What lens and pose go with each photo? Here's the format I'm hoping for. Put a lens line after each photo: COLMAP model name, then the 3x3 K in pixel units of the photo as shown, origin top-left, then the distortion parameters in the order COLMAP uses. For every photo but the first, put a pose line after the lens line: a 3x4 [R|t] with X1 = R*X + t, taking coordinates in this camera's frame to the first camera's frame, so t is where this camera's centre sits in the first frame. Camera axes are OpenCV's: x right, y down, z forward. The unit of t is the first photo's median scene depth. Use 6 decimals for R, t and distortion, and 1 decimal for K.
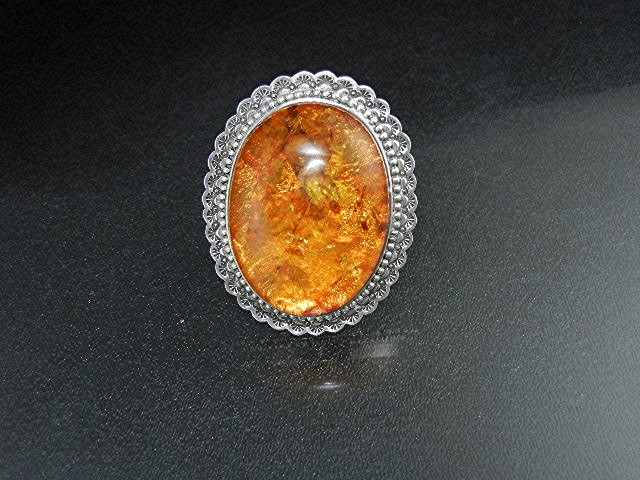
lens RADIAL K [[836.0, 0, 318.3], [0, 836.0, 236.4], [0, 0, 1]] dist [-0.067445, 0.000000]
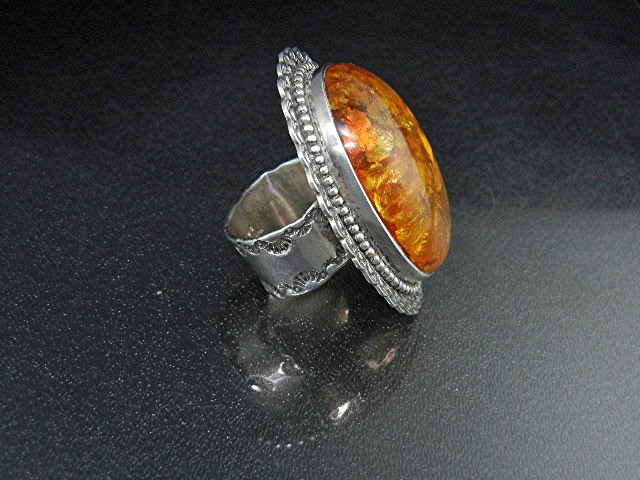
lens RADIAL K [[836.0, 0, 320.7], [0, 836.0, 240.8], [0, 0, 1]] dist [-0.067445, 0.000000]
pose [[0.978818, 0.179331, 0.098775, -0.099726], [-0.168705, 0.979827, -0.107136, 0.119689], [-0.115995, 0.088203, 0.989326, 0.127756]]
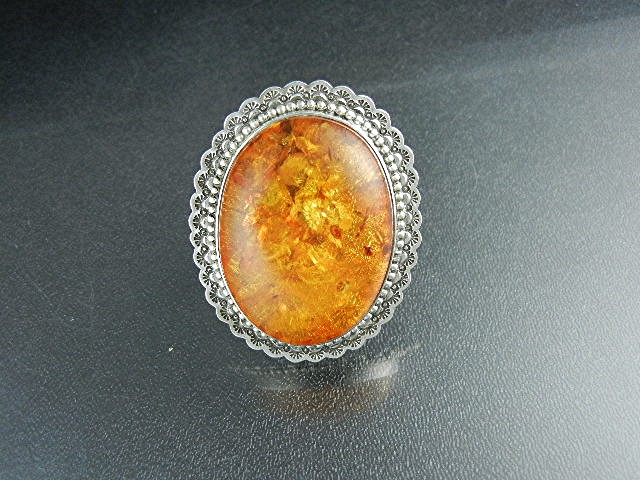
lens RADIAL K [[836.0, 0, 321.3], [0, 836.0, 242.2], [0, 0, 1]] dist [-0.067445, 0.000000]
pose [[0.998853, -0.030452, 0.036956, -0.027315], [0.028434, 0.998138, 0.053968, -0.066545], [-0.038531, -0.052855, 0.997859, 0.074574]]
